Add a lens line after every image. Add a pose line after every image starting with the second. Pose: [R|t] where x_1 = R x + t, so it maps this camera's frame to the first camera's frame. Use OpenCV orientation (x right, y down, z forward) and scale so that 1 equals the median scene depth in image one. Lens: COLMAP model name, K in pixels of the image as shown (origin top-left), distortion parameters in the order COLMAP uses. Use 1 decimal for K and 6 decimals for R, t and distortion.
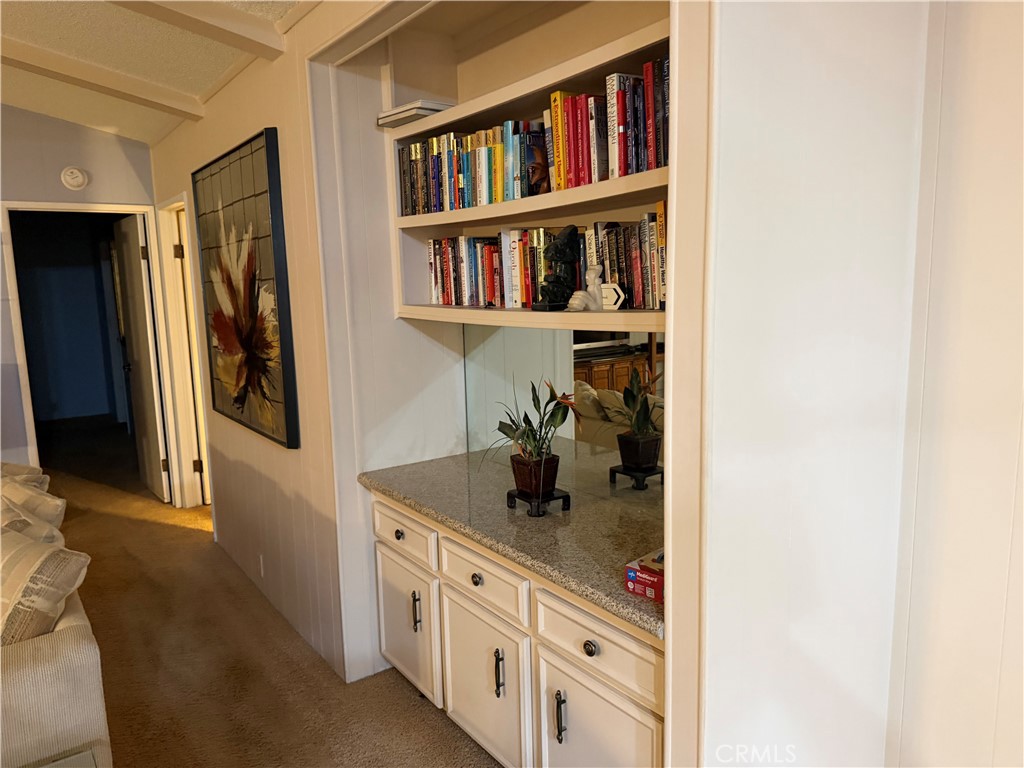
lens RADIAL K [[708.2, 0, 512.0], [0, 708.2, 384.0], [0, 0, 1]] dist [-0.000552, 0.000622]
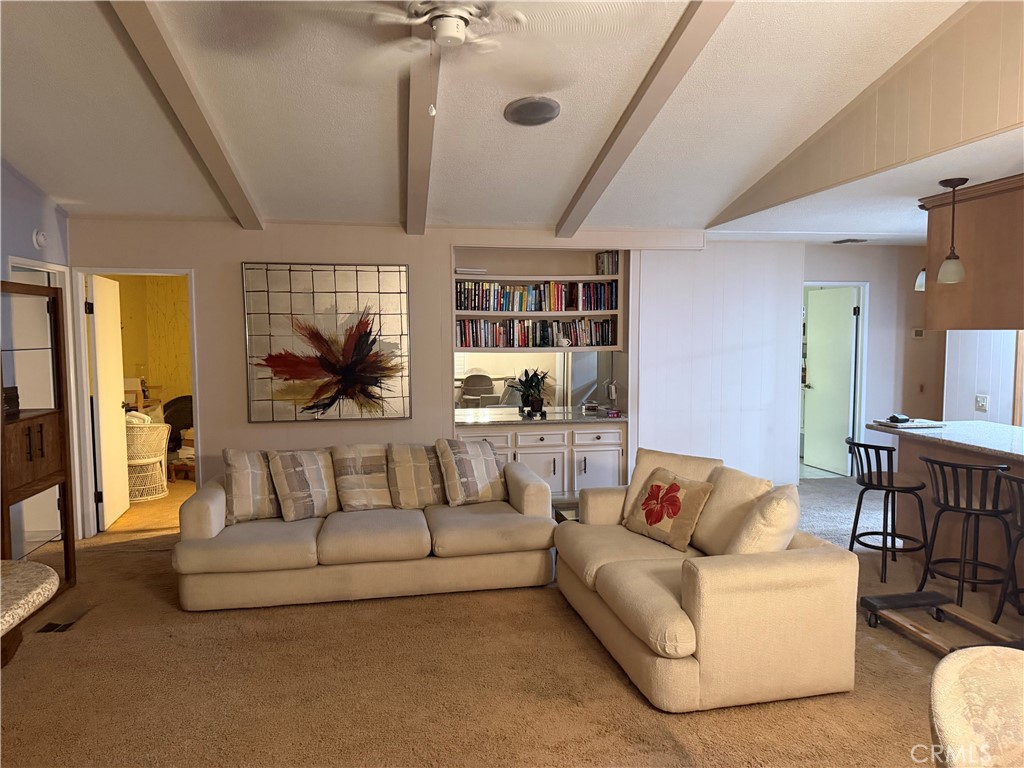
lens RADIAL K [[708.2, 0, 512.0], [0, 708.2, 384.0], [0, 0, 1]] dist [-0.000552, 0.000622]
pose [[0.431836, -0.044335, 0.900862, -2.467100], [0.124773, 0.992125, -0.010984, 0.062229], [-0.893280, 0.117146, 0.433967, -0.175034]]
